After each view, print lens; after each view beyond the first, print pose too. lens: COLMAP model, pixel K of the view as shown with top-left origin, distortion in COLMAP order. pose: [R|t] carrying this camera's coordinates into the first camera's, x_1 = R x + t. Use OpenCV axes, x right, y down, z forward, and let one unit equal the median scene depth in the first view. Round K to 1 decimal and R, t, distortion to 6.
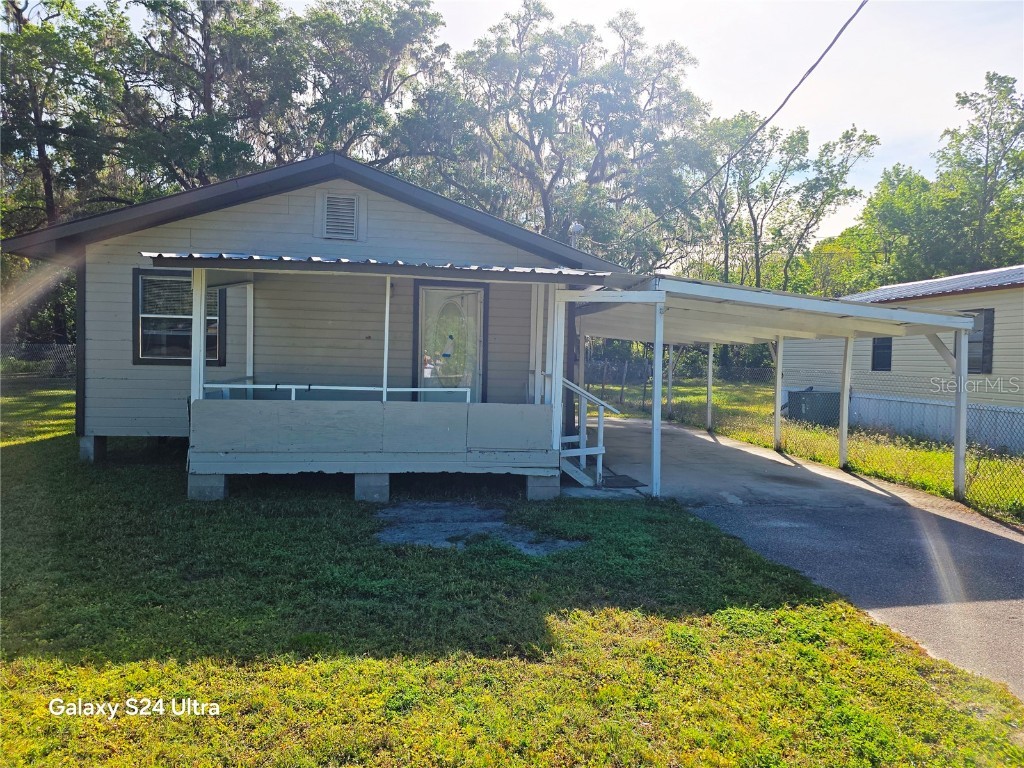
lens RADIAL K [[683.1, 0, 512.0], [0, 683.1, 384.0], [0, 0, 1]] dist [0.050200, -0.038350]
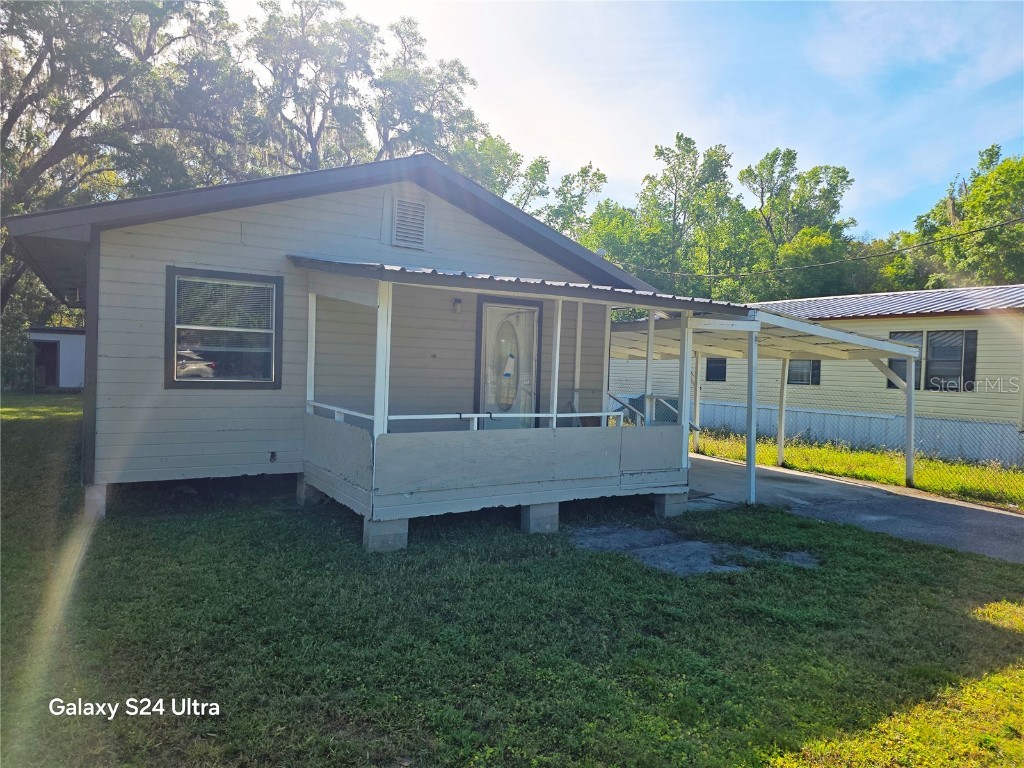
lens RADIAL K [[679.4, 0, 512.0], [0, 679.4, 384.0], [0, 0, 1]] dist [0.067791, -0.039056]
pose [[0.905678, -0.007427, 0.423900, -0.163628], [0.008499, 0.999964, -0.000640, -0.009258], [-0.423880, 0.004183, 0.905709, 0.039053]]
